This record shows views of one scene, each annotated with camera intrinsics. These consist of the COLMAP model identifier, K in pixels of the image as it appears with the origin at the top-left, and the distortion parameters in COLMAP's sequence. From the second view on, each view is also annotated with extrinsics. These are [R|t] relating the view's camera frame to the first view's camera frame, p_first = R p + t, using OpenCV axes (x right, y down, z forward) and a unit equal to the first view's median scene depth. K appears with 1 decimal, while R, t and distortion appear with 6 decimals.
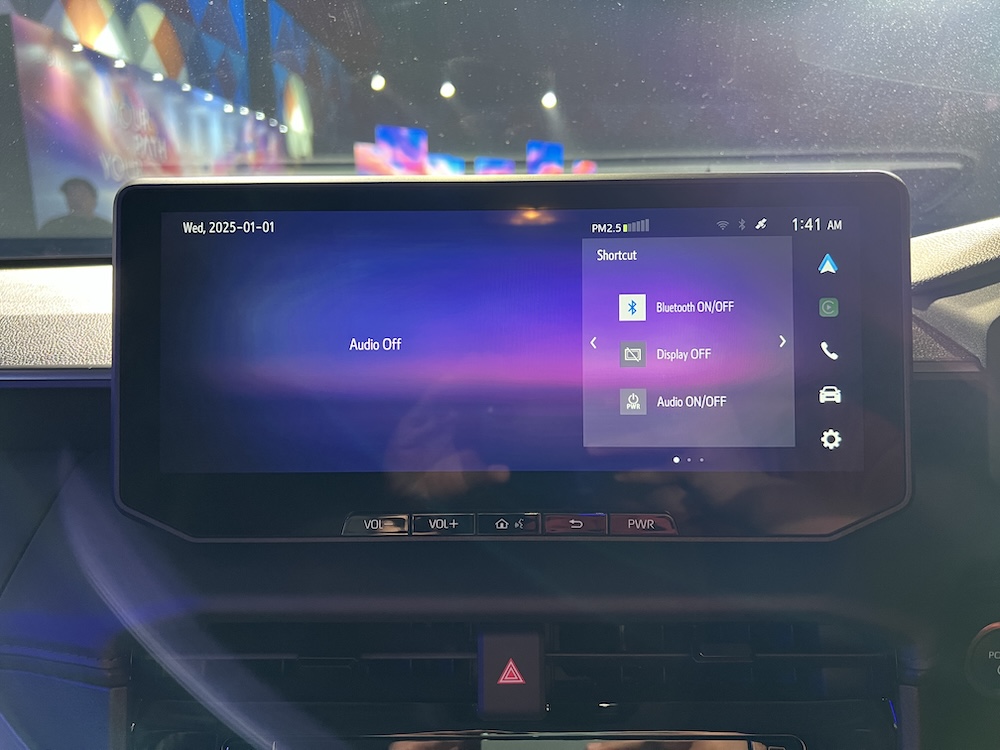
lens RADIAL K [[755.1, 0, 508.6], [0, 755.1, 373.2], [0, 0, 1]] dist [0.043868, -0.036672]
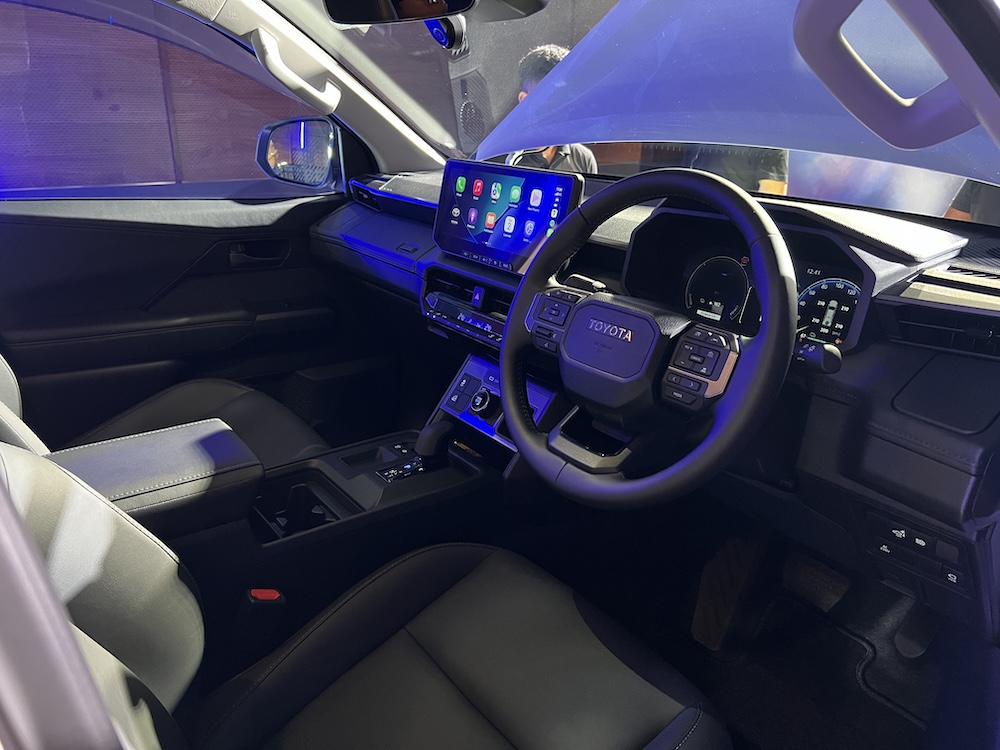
lens RADIAL K [[768.6, 0, 497.5], [0, 768.6, 381.1], [0, 0, 1]] dist [0.099462, -0.119838]
pose [[0.602970, 0.295187, -0.741142, 3.063444], [-0.177641, 0.955380, 0.235992, -0.143346], [0.777734, -0.010639, 0.628503, -1.391606]]
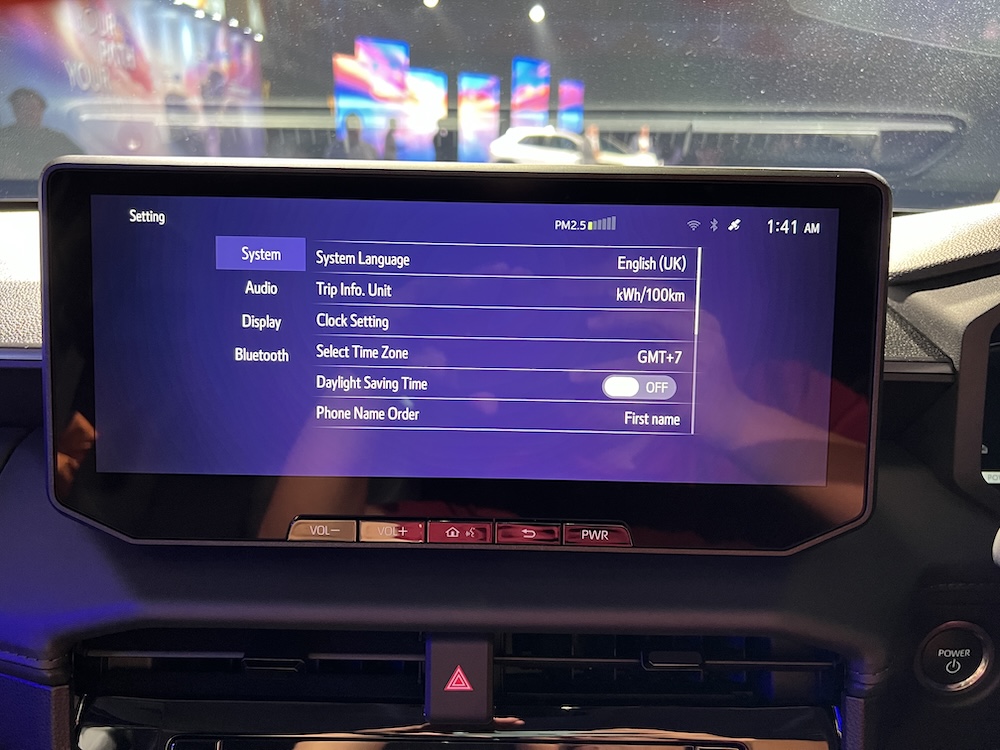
lens RADIAL K [[752.0, 0, 500.0], [0, 752.0, 375.0], [0, 0, 1]] dist [0.055248, -0.052562]
pose [[0.999593, 0.022254, 0.017850, 0.029631], [-0.023924, 0.994742, 0.099577, -0.098043], [-0.015540, -0.099964, 0.994870, 0.052740]]
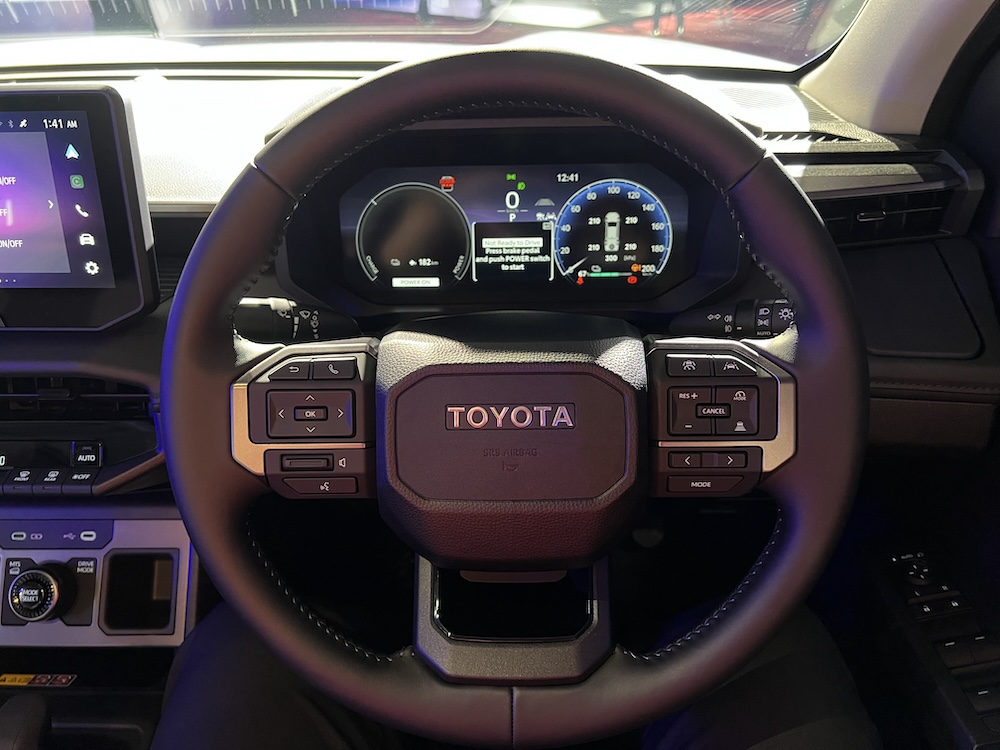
lens RADIAL K [[768.6, 0, 497.5], [0, 768.6, 381.1], [0, 0, 1]] dist [0.099462, -0.119838]
pose [[0.999736, 0.001596, -0.022941, 1.291548], [0.006249, 0.941197, 0.337800, -0.234318], [0.022131, -0.337854, 0.940938, -0.587035]]
